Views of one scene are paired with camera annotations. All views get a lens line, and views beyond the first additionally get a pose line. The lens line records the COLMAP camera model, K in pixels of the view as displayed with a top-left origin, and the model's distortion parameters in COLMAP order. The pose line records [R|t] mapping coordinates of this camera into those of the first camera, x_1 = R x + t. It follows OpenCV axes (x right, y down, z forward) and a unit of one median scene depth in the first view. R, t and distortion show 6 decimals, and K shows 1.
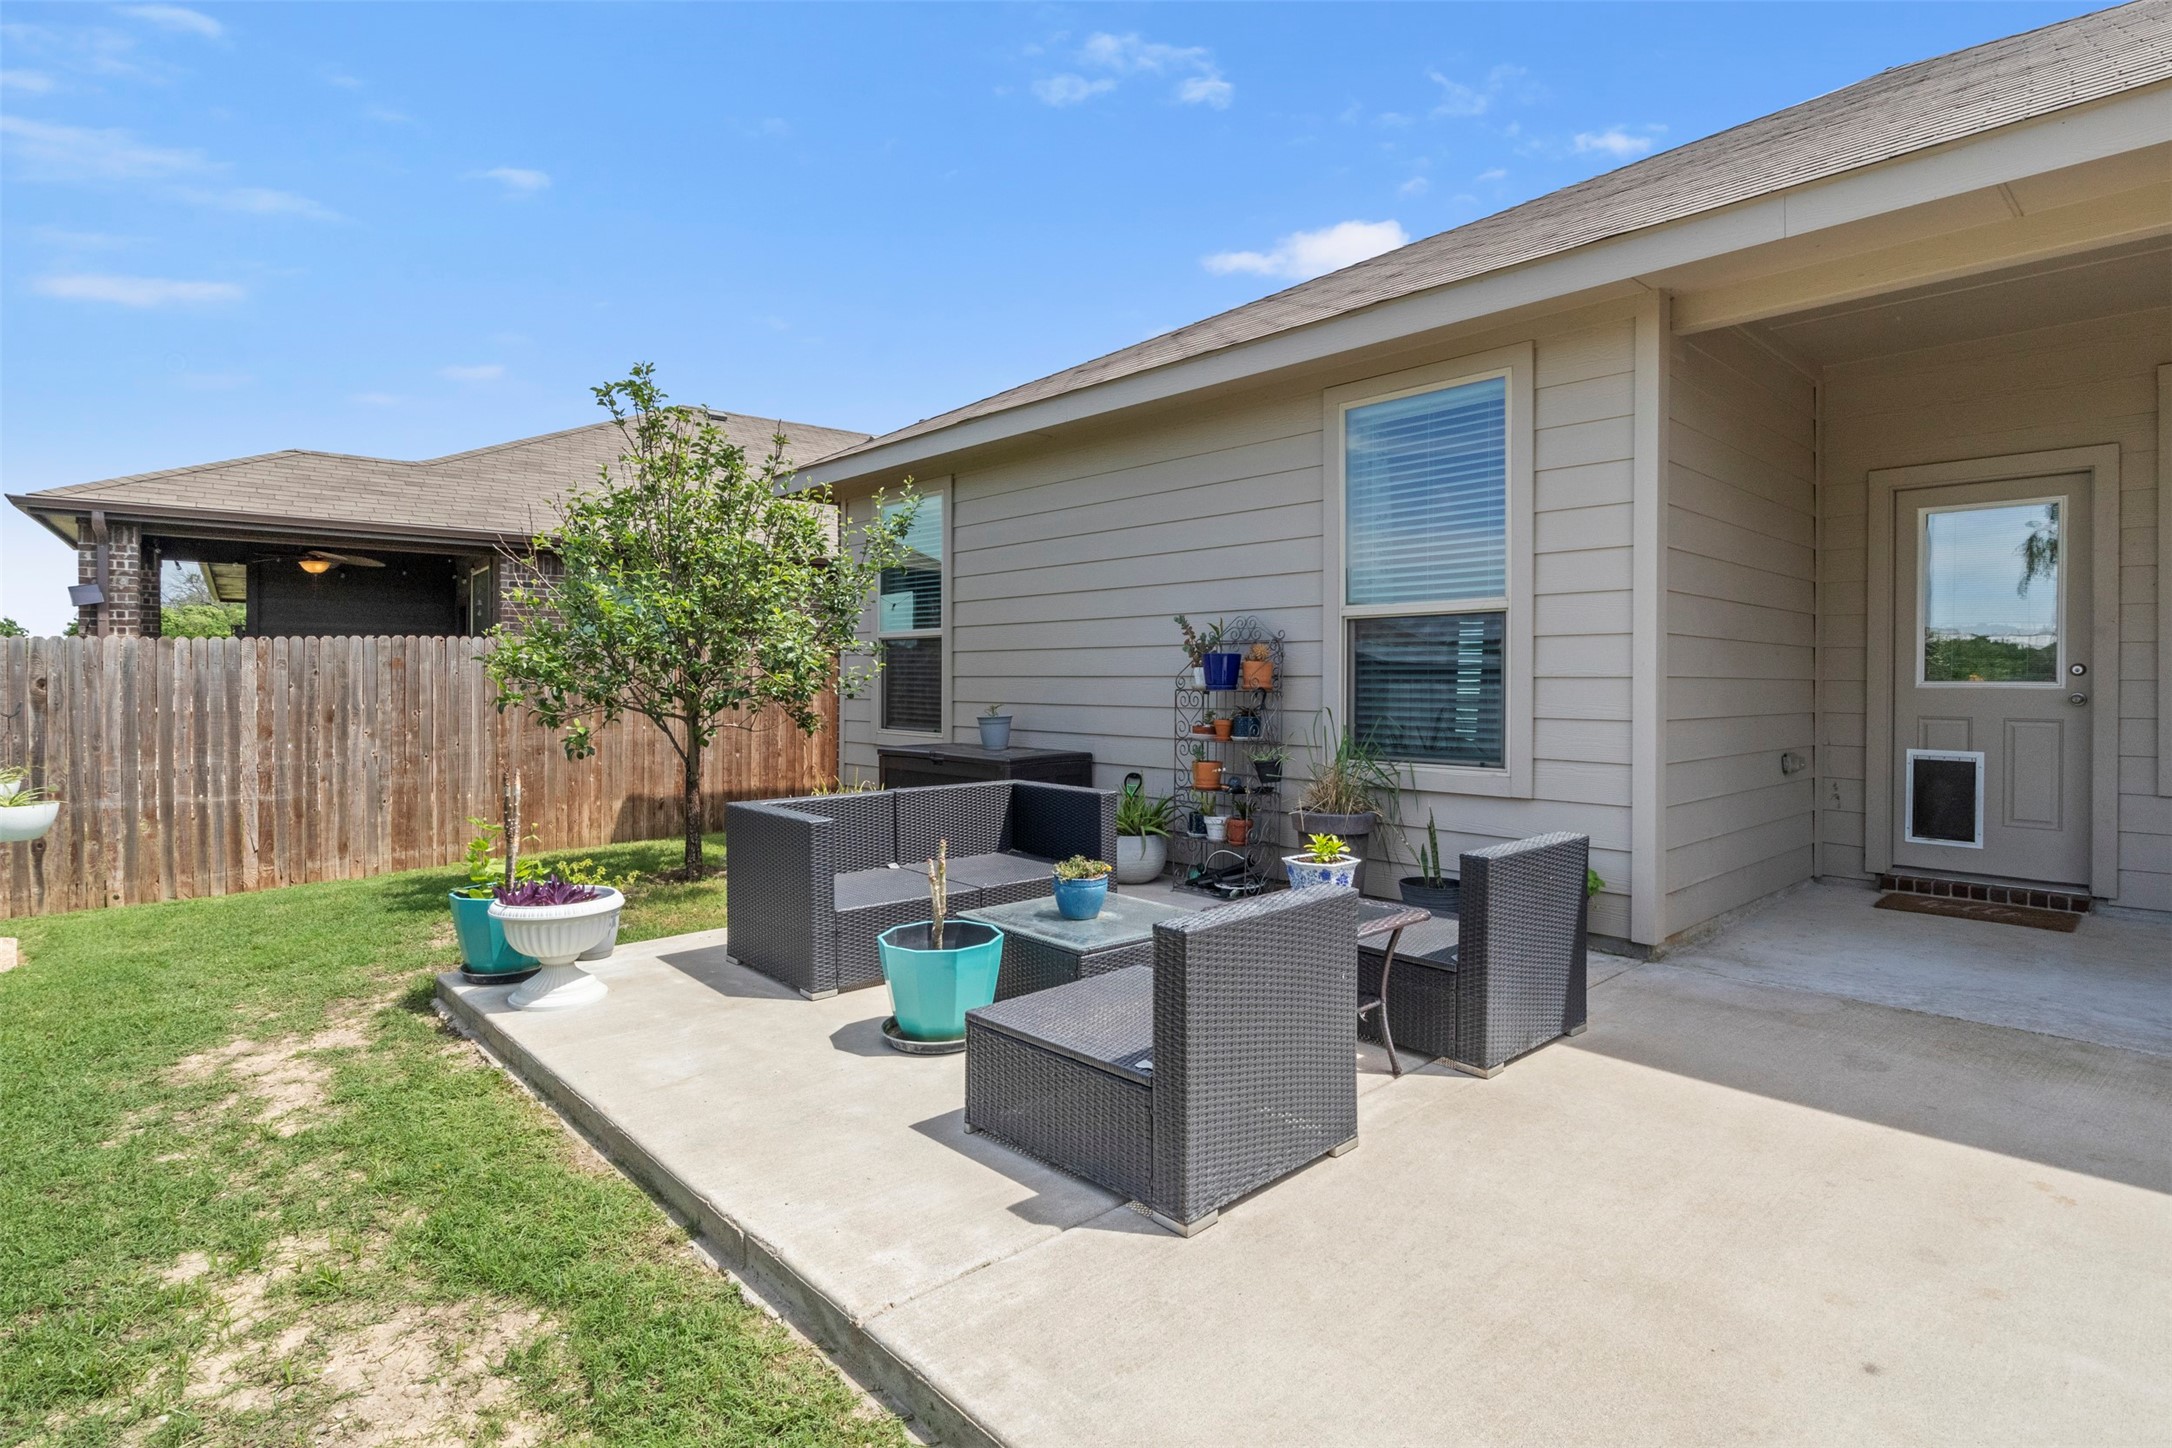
lens RADIAL K [[1096.4, 0, 1082.1], [0, 1096.4, 685.8], [0, 0, 1]] dist [-0.002363, 0.000159]
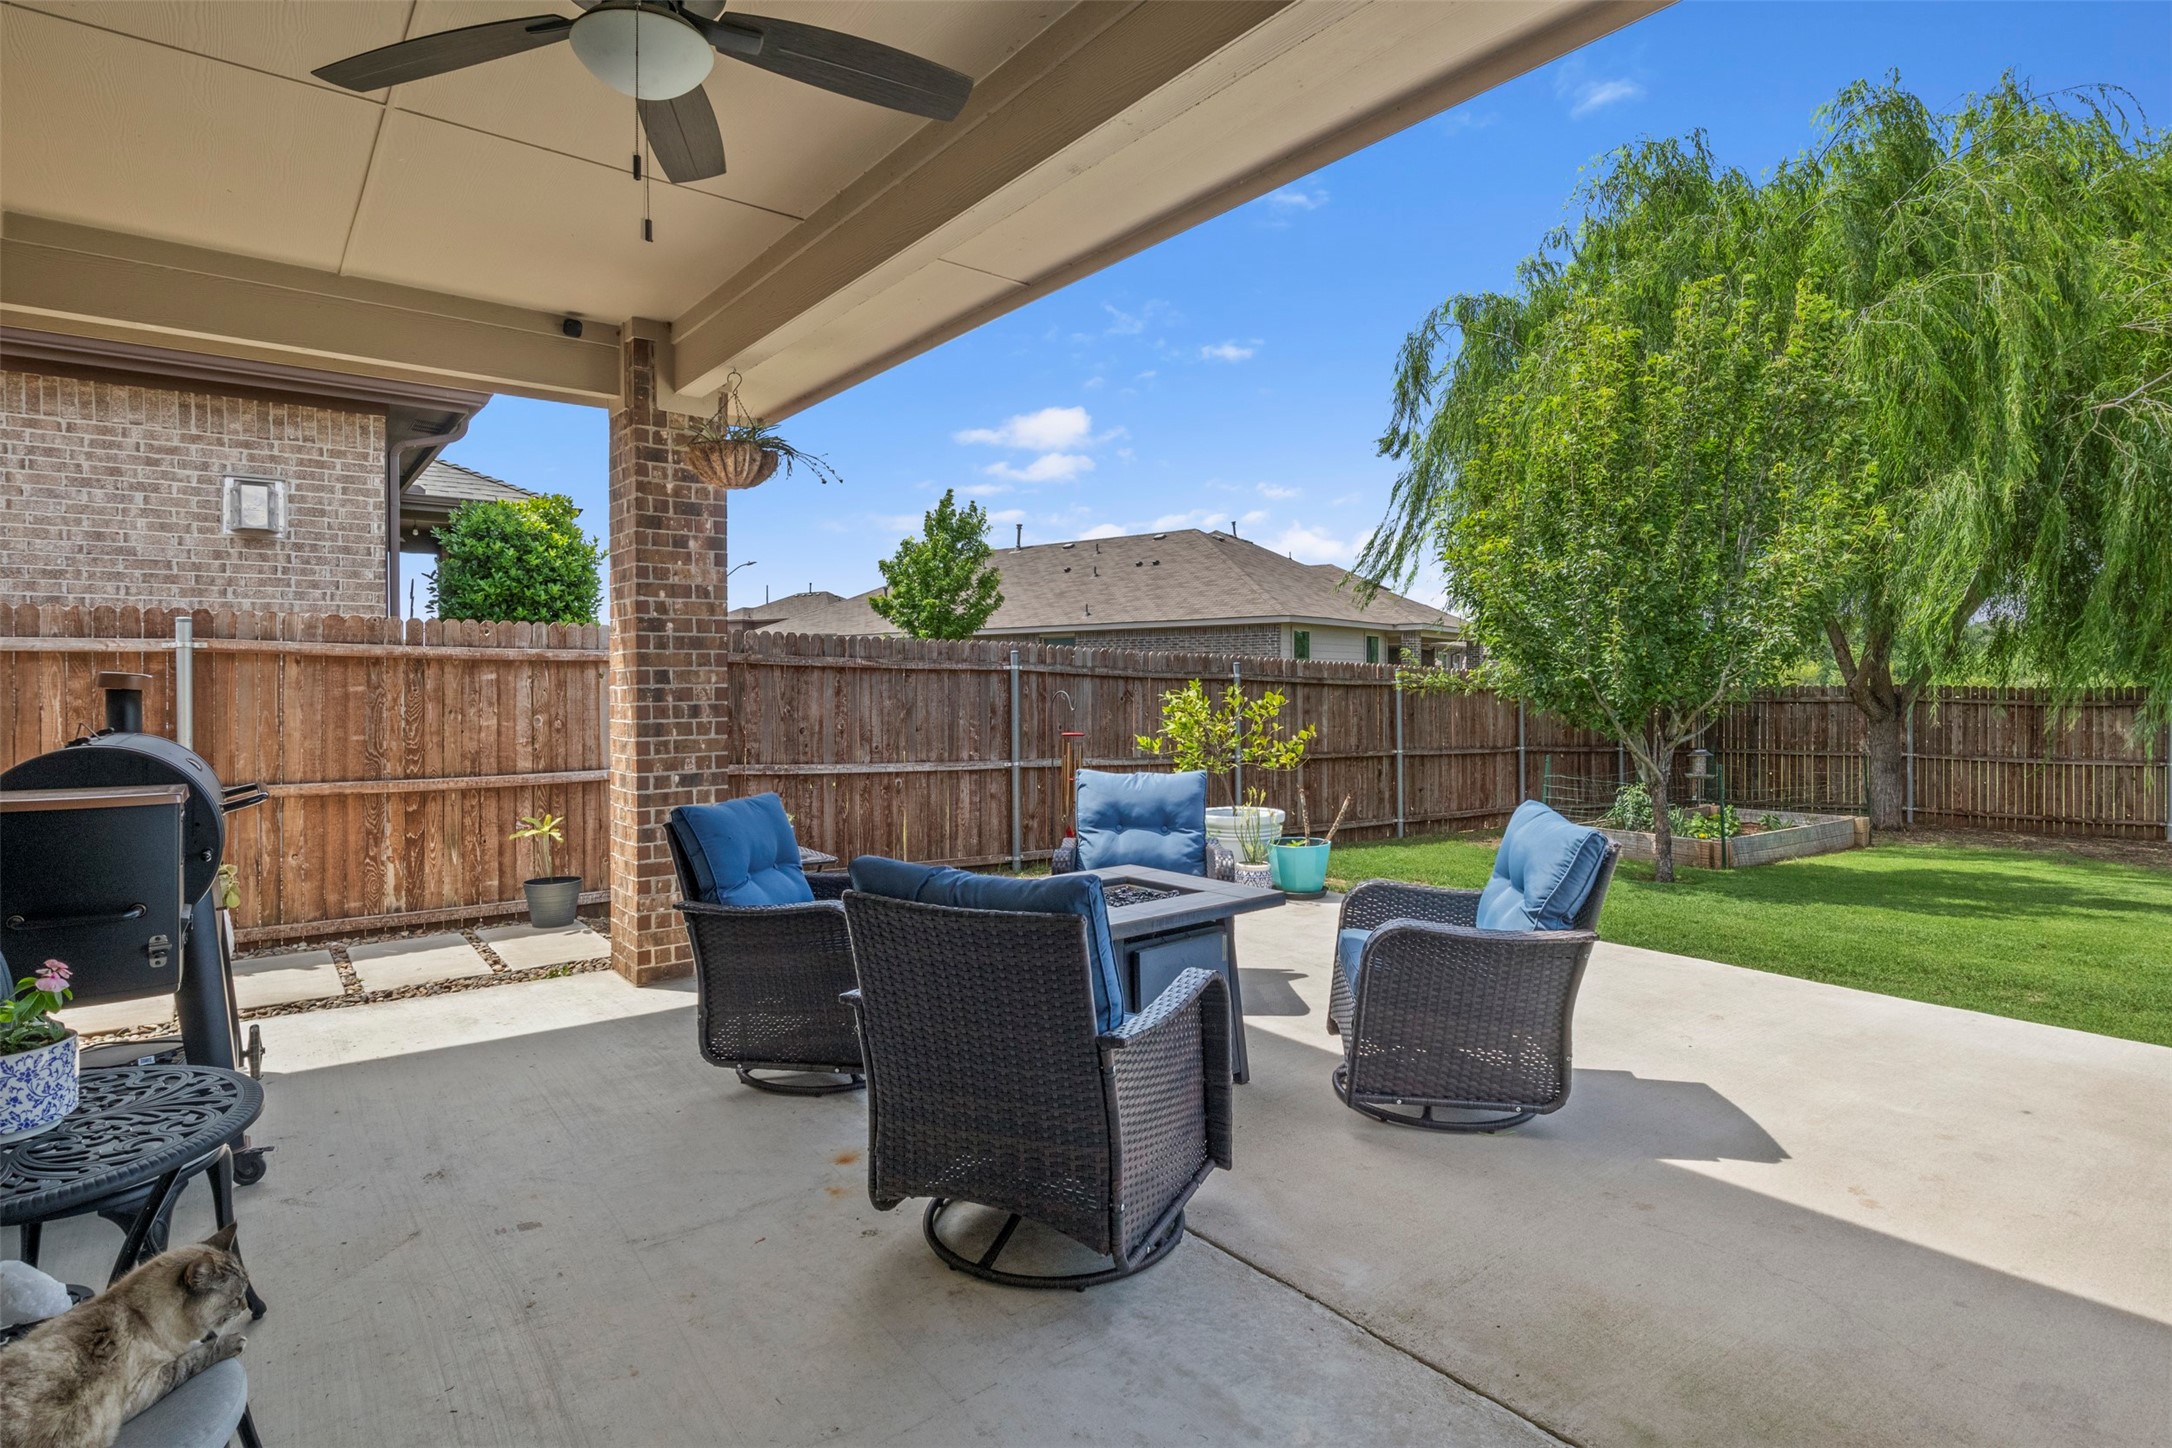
lens RADIAL K [[1096.4, 0, 1082.1], [0, 1096.4, 685.8], [0, 0, 1]] dist [-0.002363, 0.000159]
pose [[-0.997380, 0.001047, 0.072339, 0.718327], [0.001697, 0.999959, 0.008932, -0.036452], [-0.072326, 0.009031, -0.997340, 0.973581]]
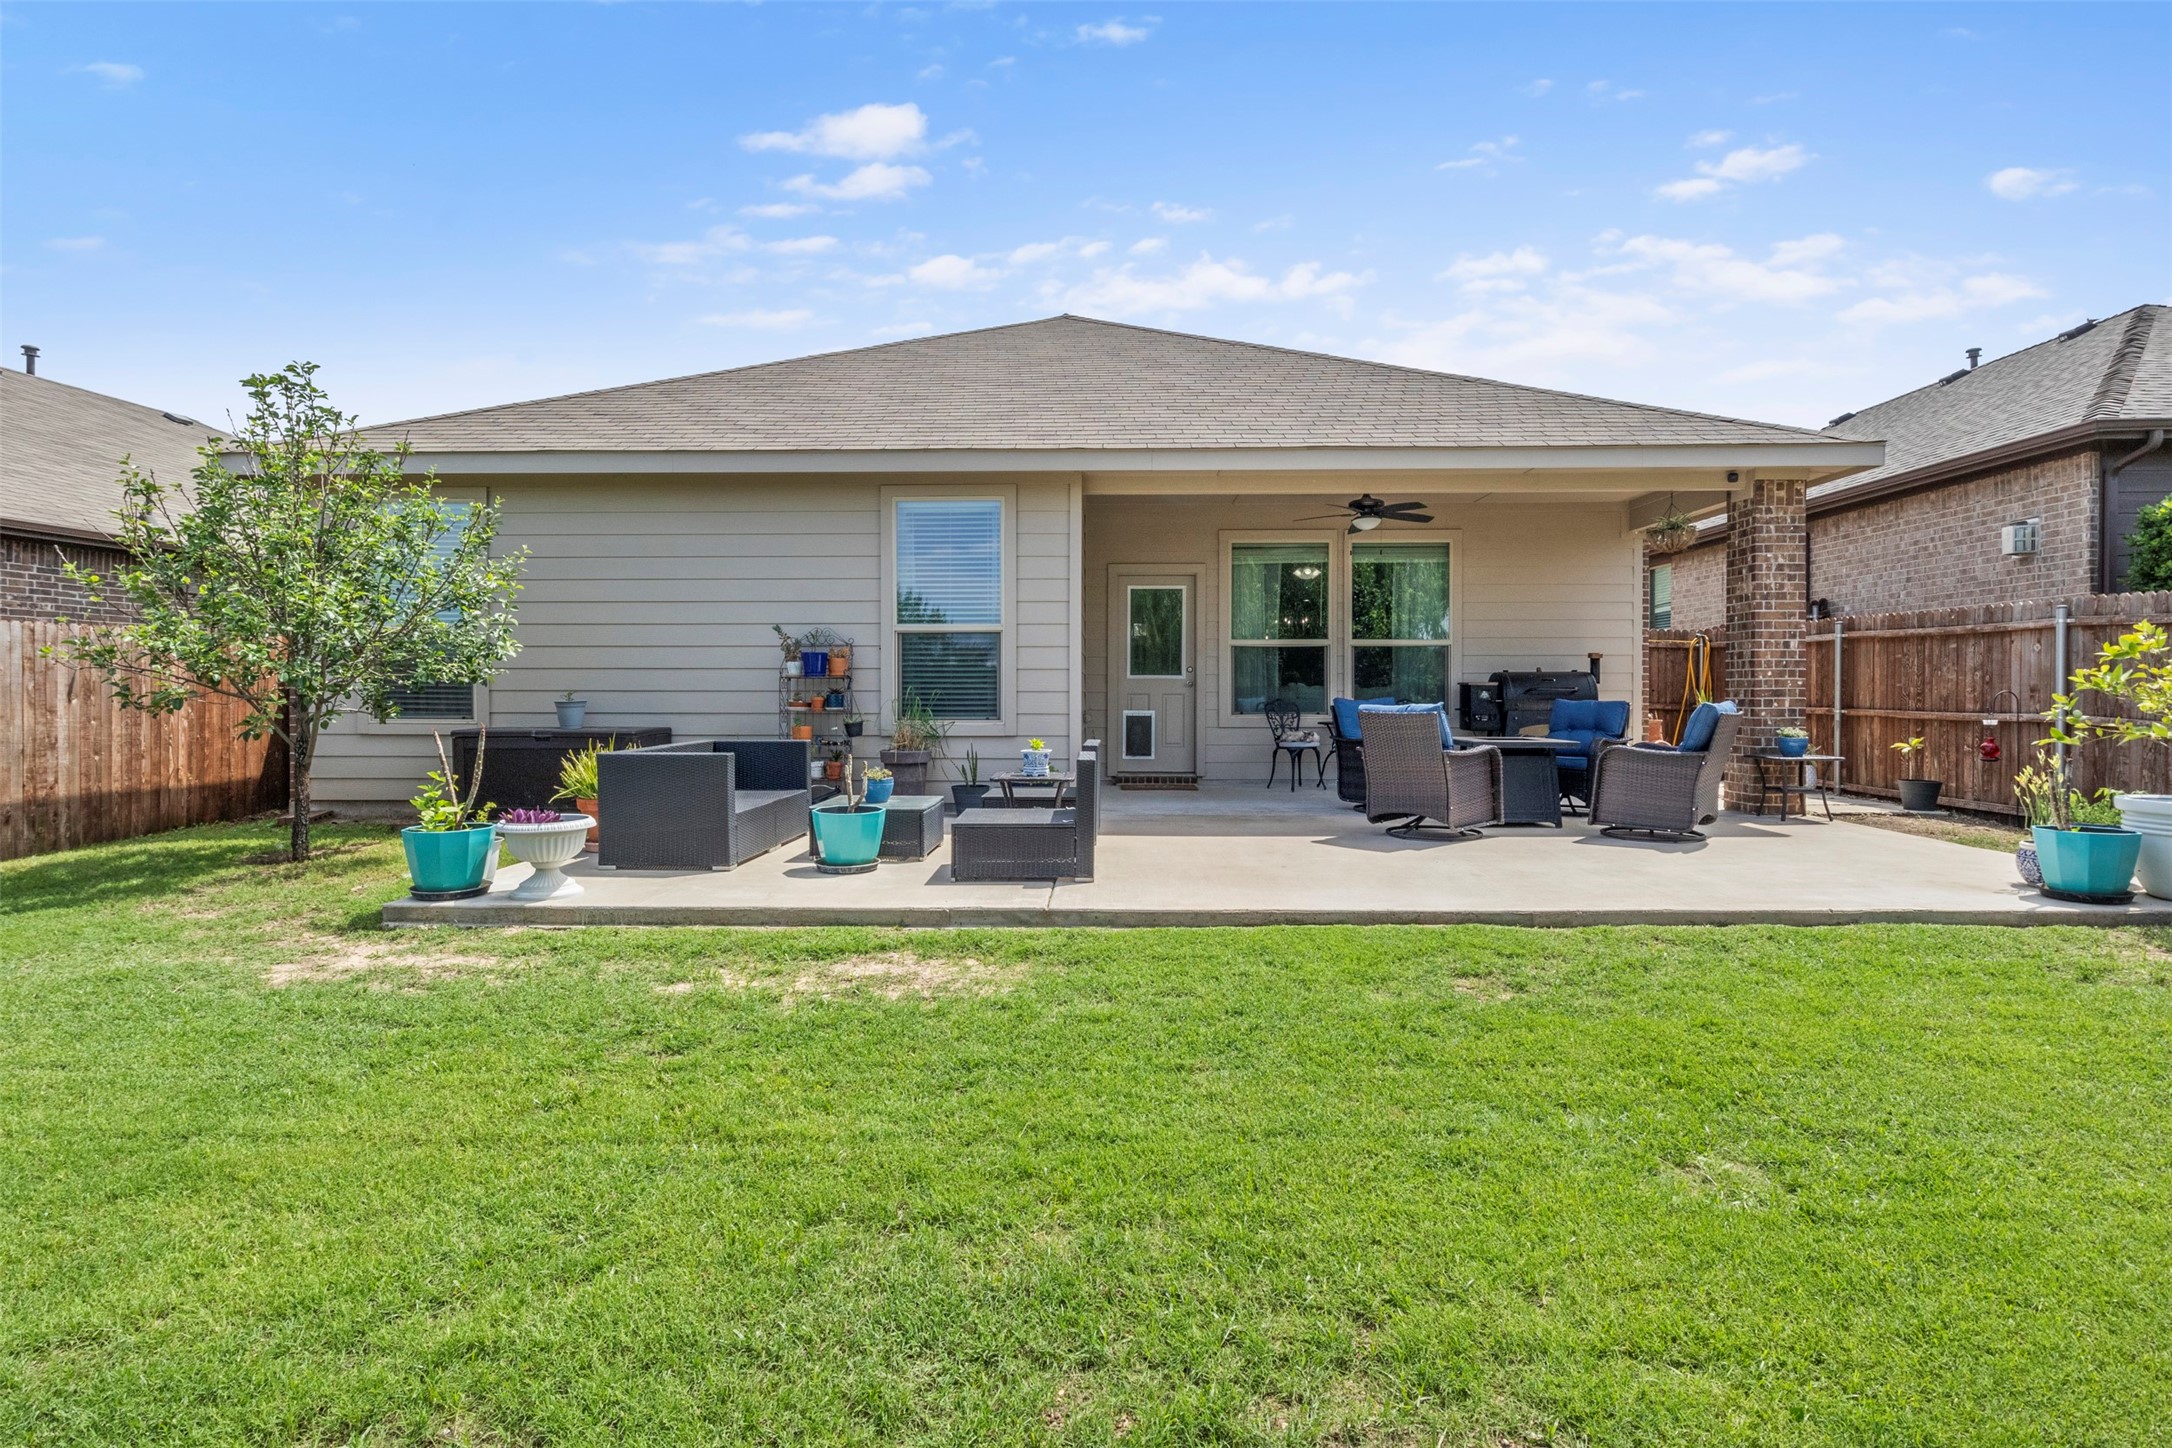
lens RADIAL K [[1098.6, 0, 1103.7], [0, 1098.6, 711.0], [0, 0, 1]] dist [0.005066, 0.000153]
pose [[0.687444, -0.015603, 0.726070, -0.694212], [0.005228, 0.999850, 0.016537, 0.027649], [-0.726218, -0.007572, 0.687422, -0.309849]]
